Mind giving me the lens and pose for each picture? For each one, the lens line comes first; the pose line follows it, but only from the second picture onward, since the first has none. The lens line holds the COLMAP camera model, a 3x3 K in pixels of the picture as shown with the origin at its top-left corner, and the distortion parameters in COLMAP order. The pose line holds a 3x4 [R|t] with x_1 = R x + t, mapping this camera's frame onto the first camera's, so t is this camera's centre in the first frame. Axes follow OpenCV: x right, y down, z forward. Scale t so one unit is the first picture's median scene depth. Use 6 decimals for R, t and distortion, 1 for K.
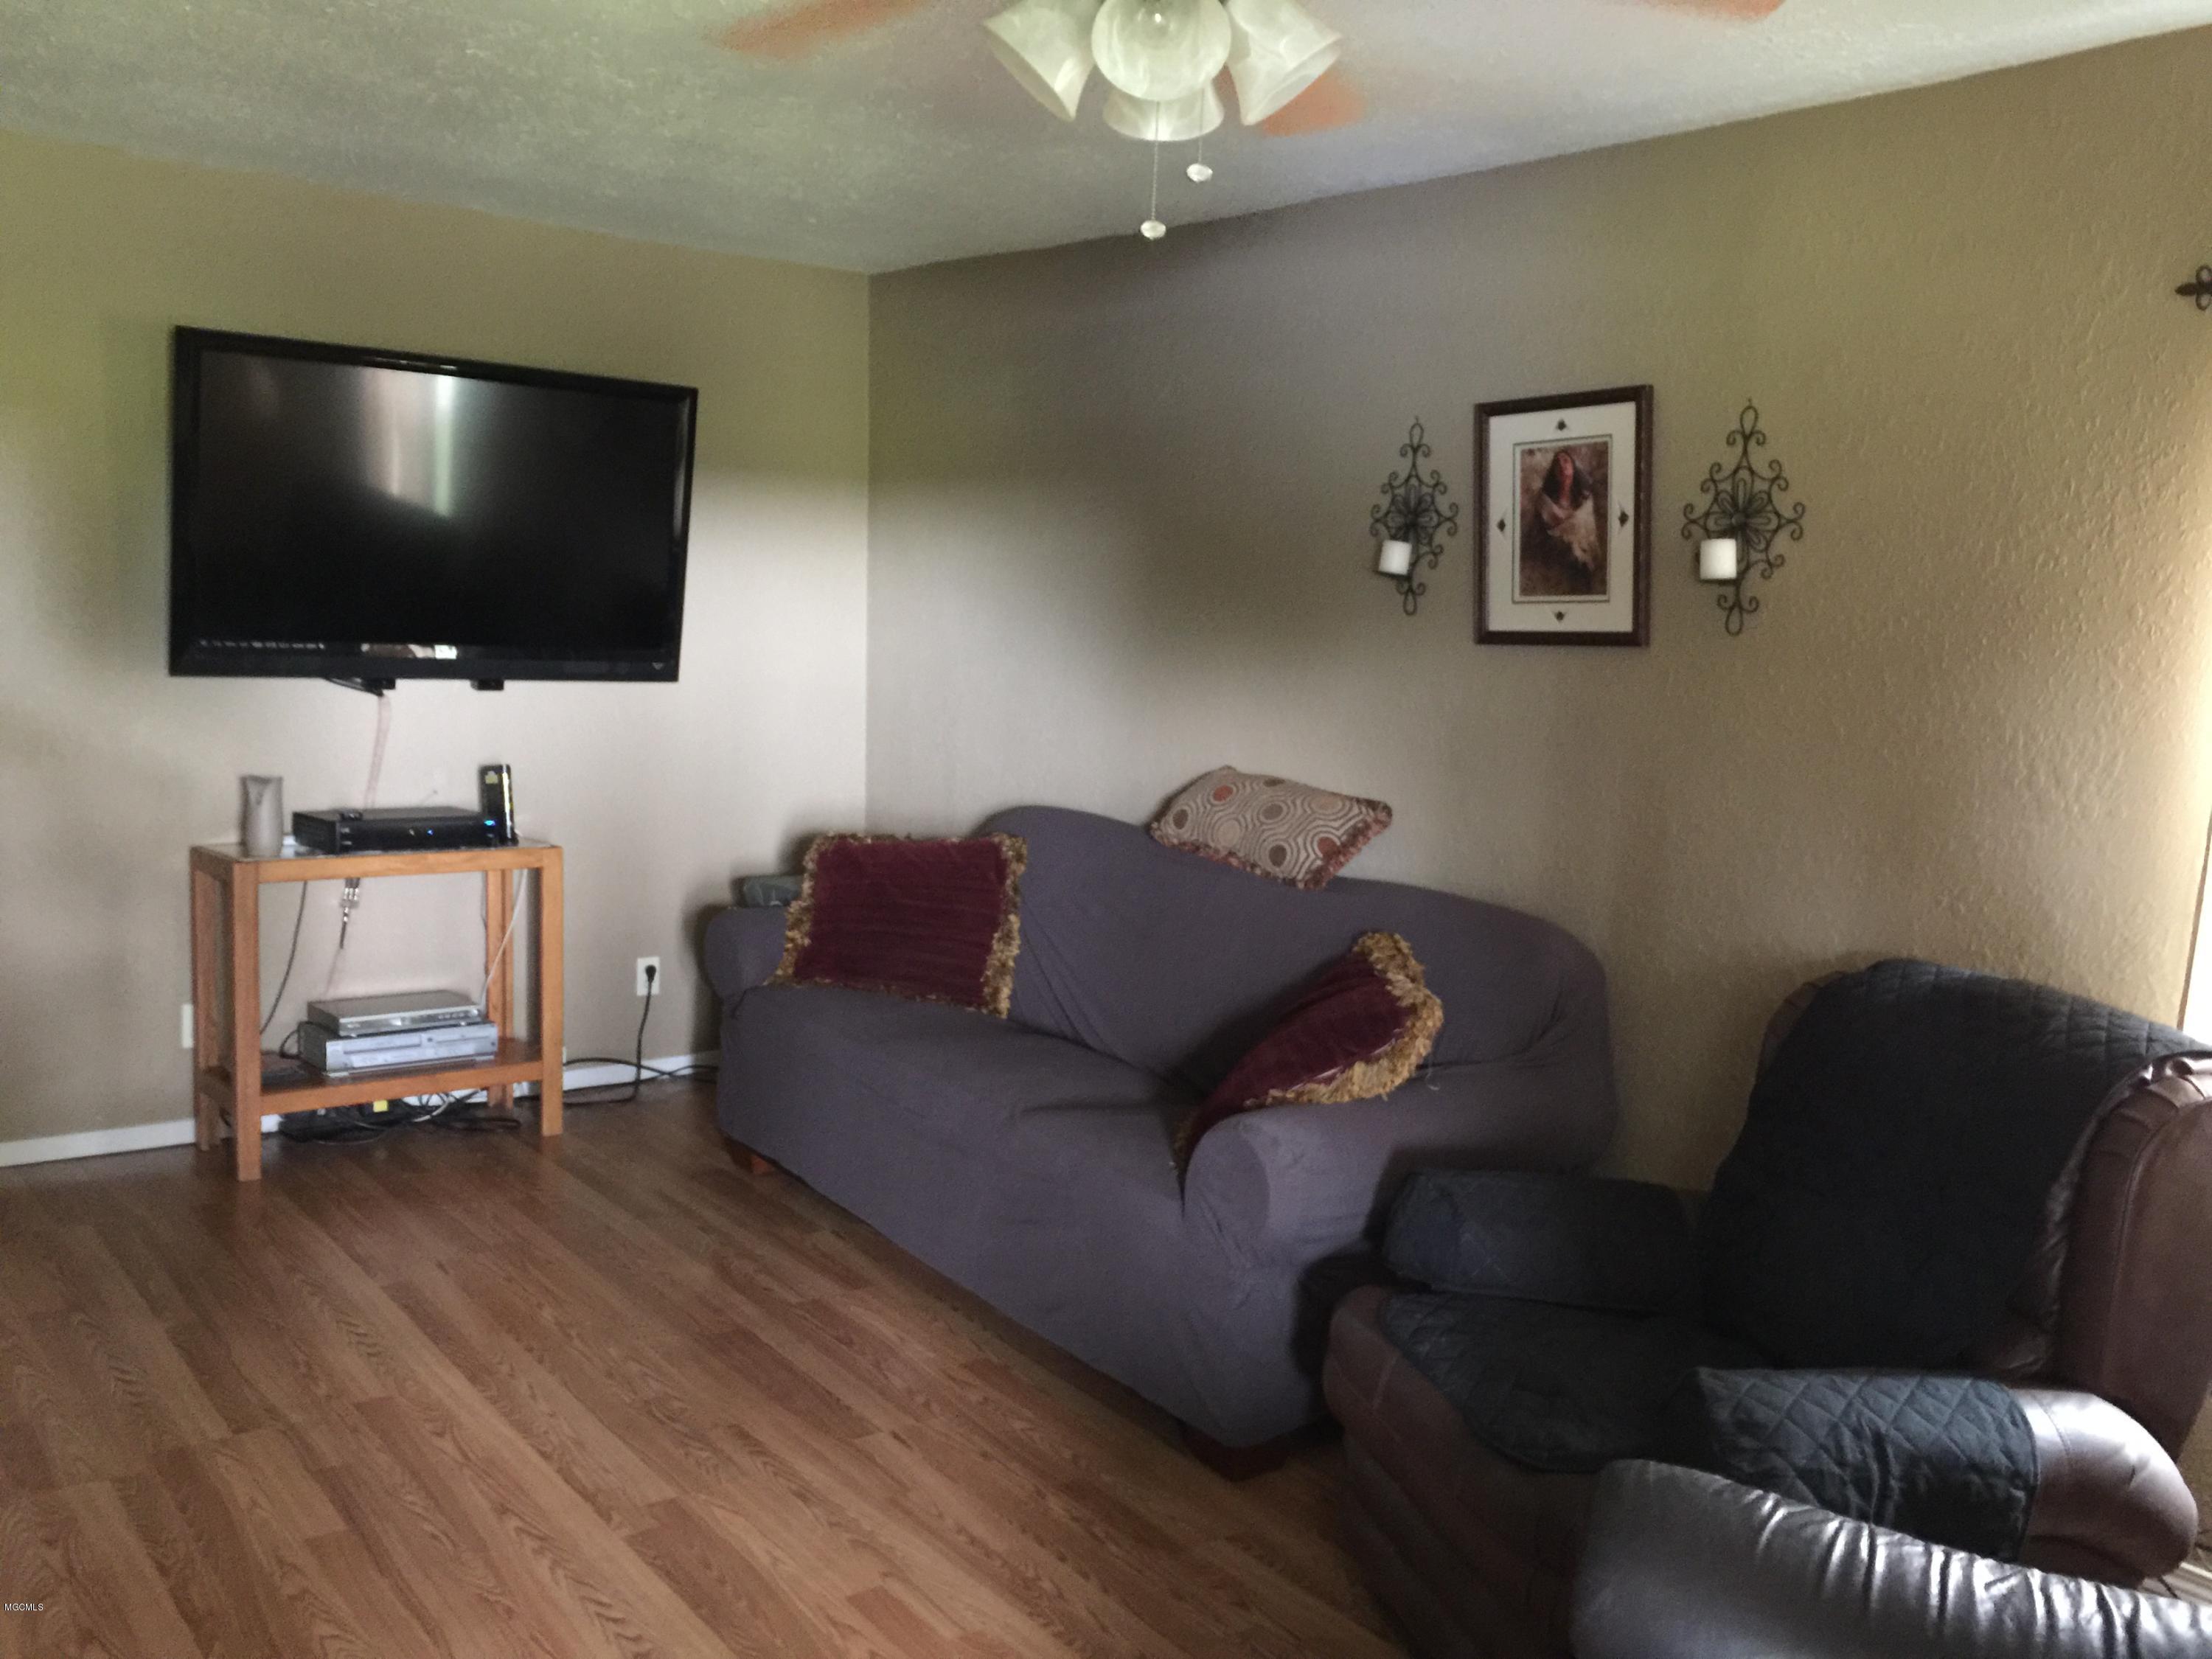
lens RADIAL K [[1870.4, 0, 1108.6], [0, 1870.4, 824.8], [0, 0, 1]] dist [0.037812, -0.059337]
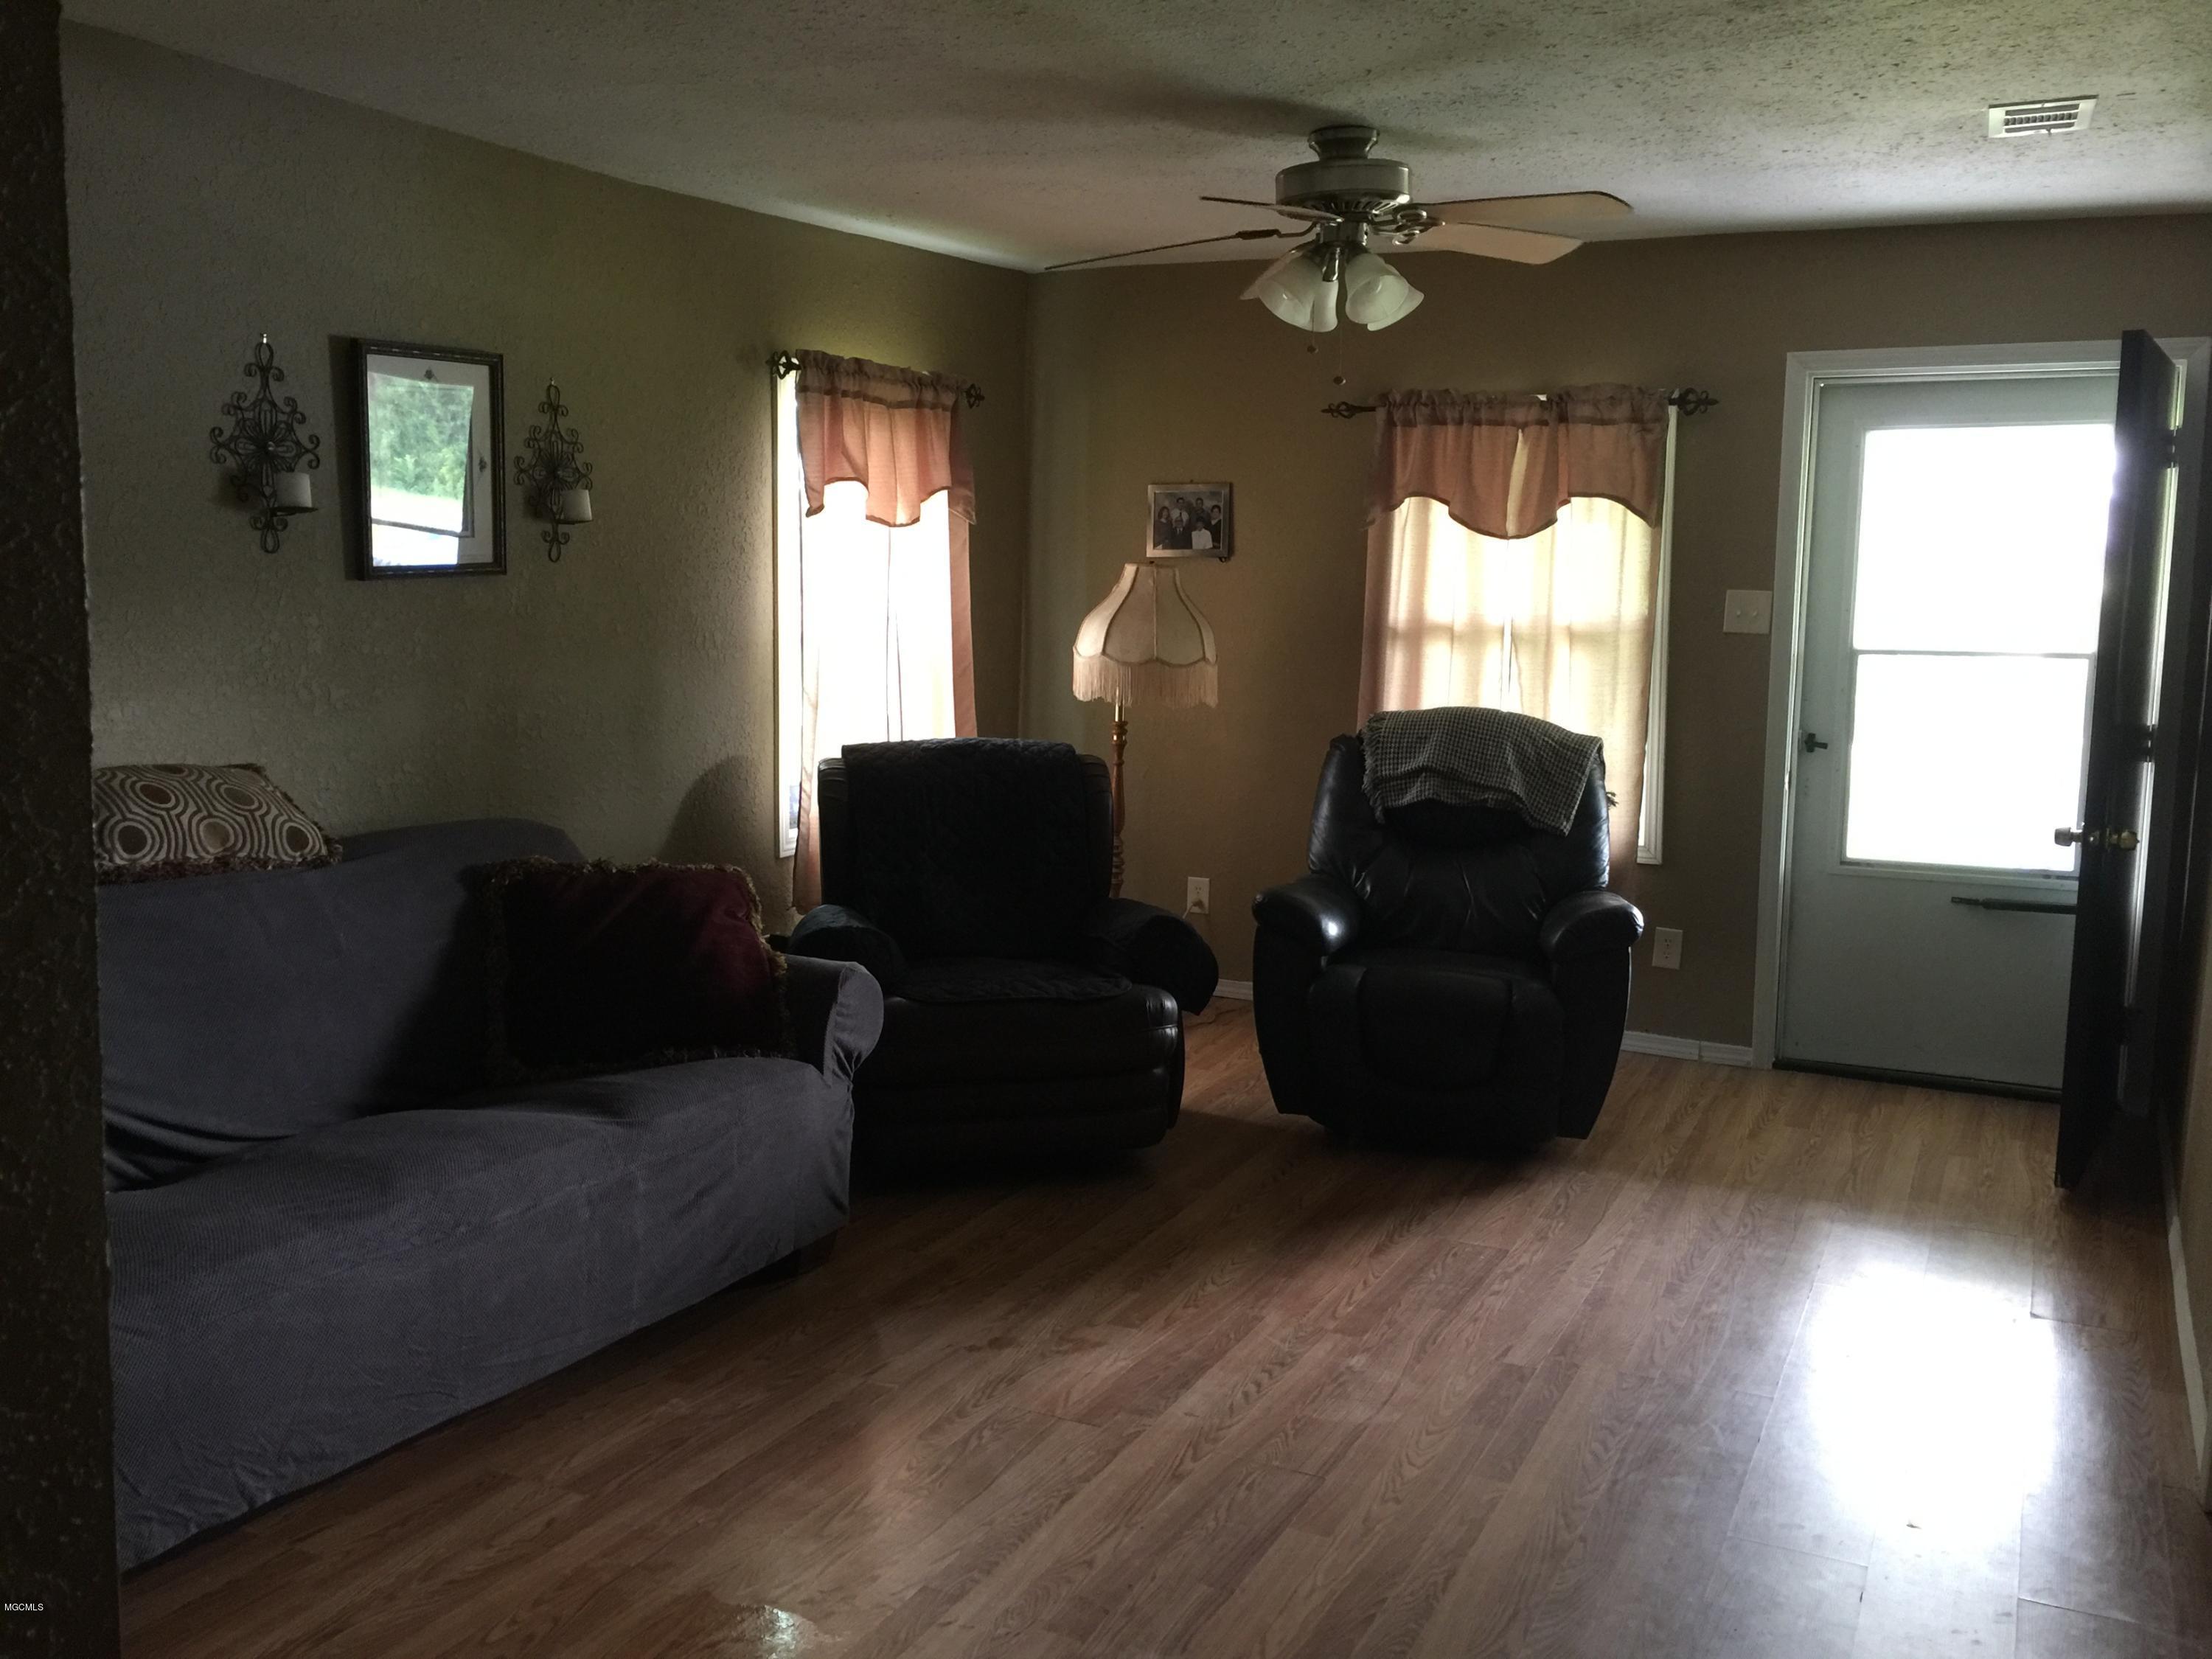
lens RADIAL K [[1870.4, 0, 1104.4], [0, 1870.4, 827.3], [0, 0, 1]] dist [0.037812, -0.059337]
pose [[-0.429294, -0.181664, 0.884706, -0.966238], [0.066126, 0.970611, 0.231390, -0.190471], [-0.900741, 0.157837, -0.404665, 1.166581]]
